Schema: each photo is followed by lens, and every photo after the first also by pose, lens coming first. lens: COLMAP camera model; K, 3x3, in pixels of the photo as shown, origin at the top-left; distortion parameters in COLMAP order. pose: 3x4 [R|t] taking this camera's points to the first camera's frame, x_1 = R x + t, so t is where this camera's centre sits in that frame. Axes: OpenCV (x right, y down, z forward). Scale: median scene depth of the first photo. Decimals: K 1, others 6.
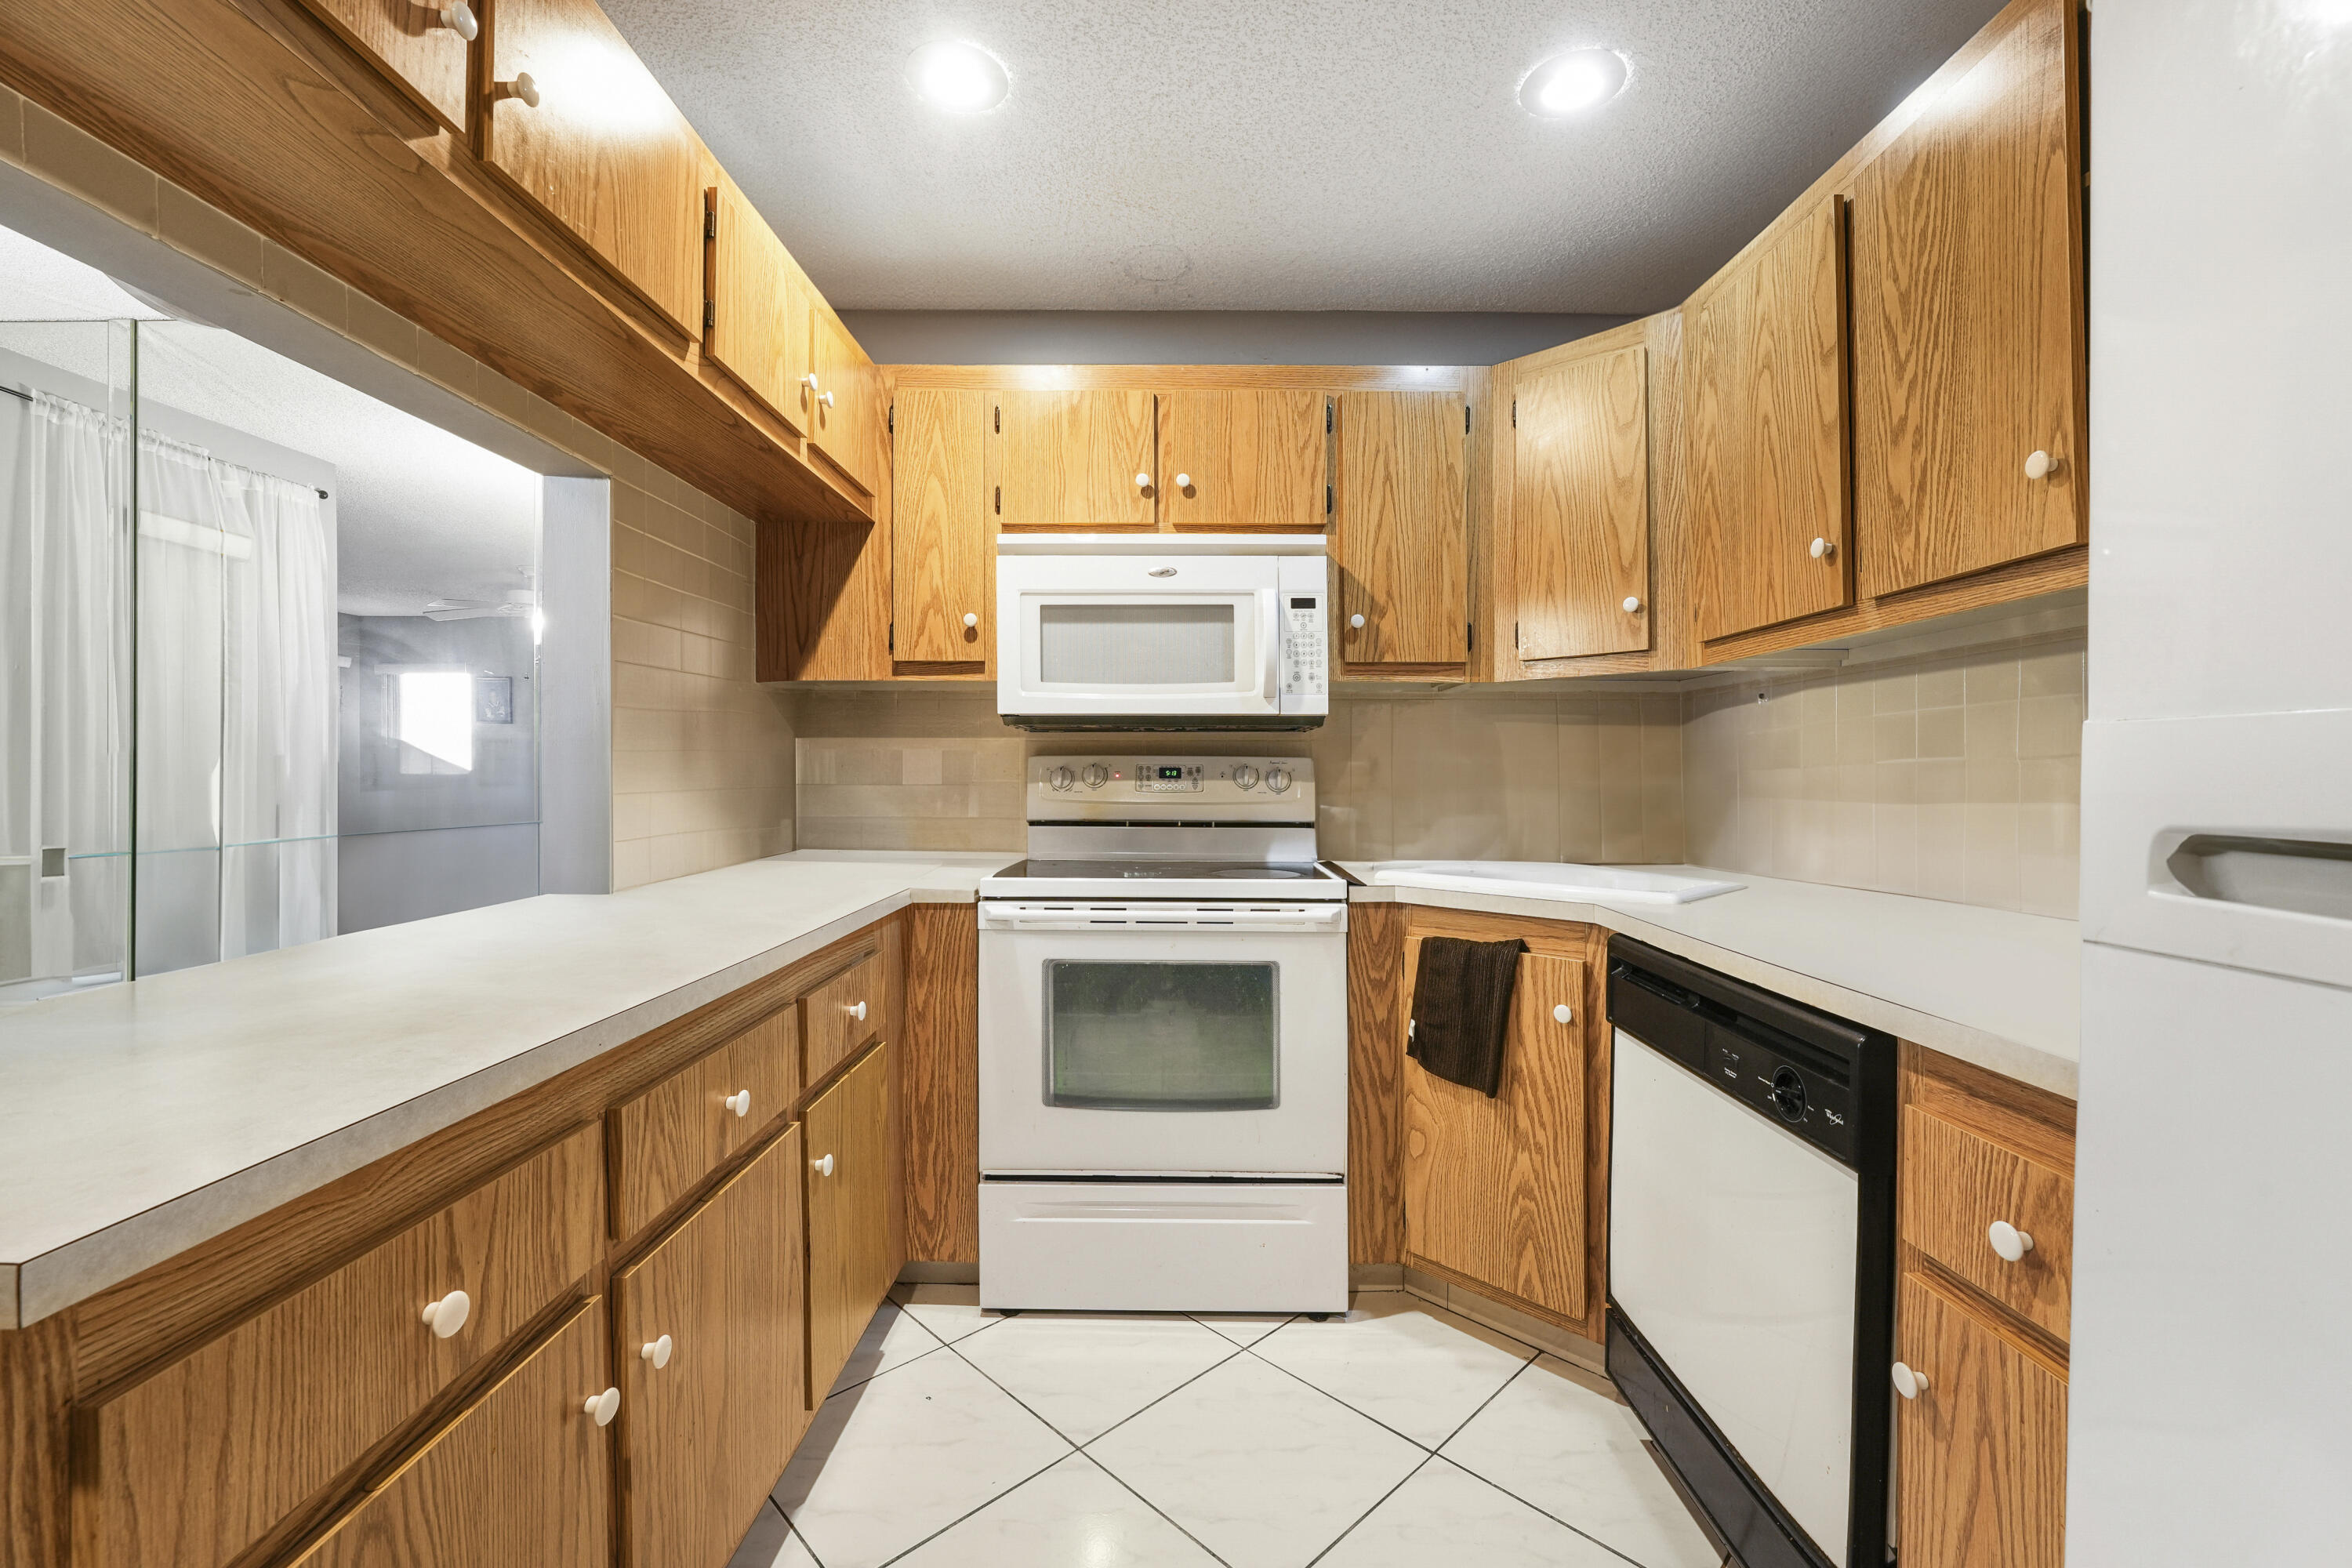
lens RADIAL K [[959.2, 0, 1177.6], [0, 959.2, 774.0], [0, 0, 1]] dist [0.000308, 0.000033]
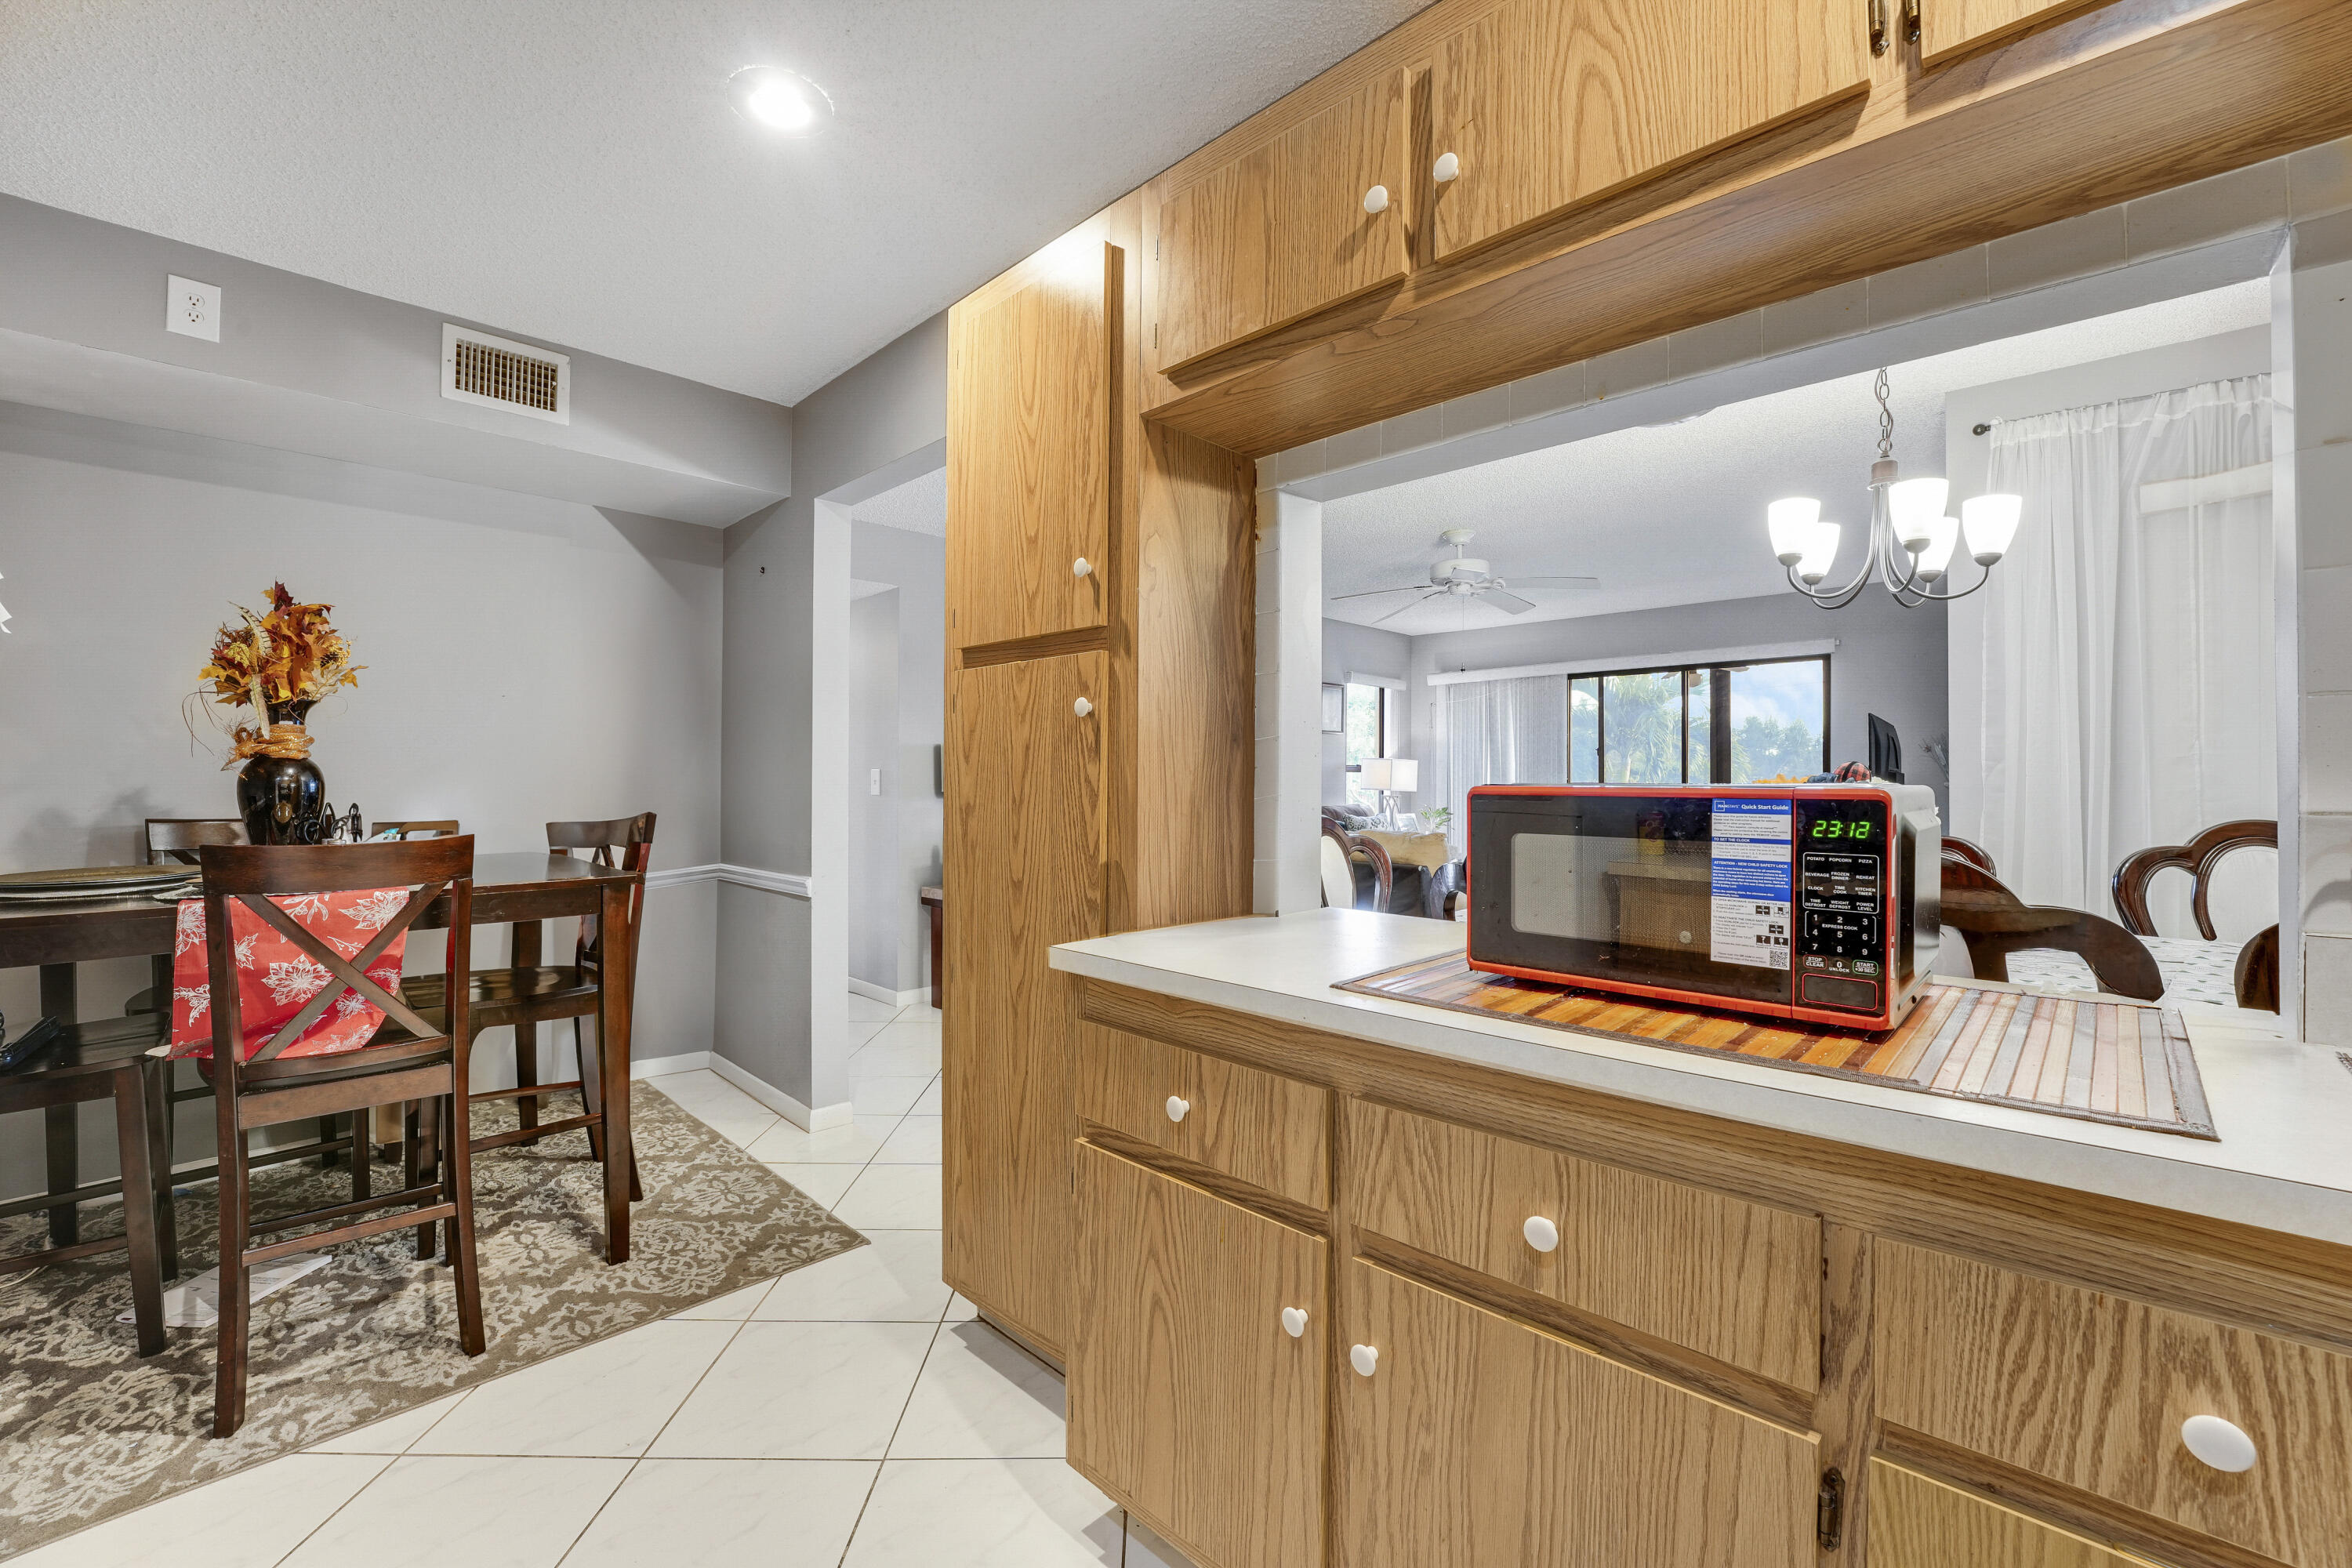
lens RADIAL K [[956.2, 0, 1178.8], [0, 956.2, 790.4], [0, 0, 1]] dist [-0.001246, -0.000089]
pose [[-0.687249, -0.000075, -0.726422, 0.359784], [-0.007741, 0.999944, 0.007221, -0.007201], [0.726381, 0.010585, -0.687211, 1.677021]]
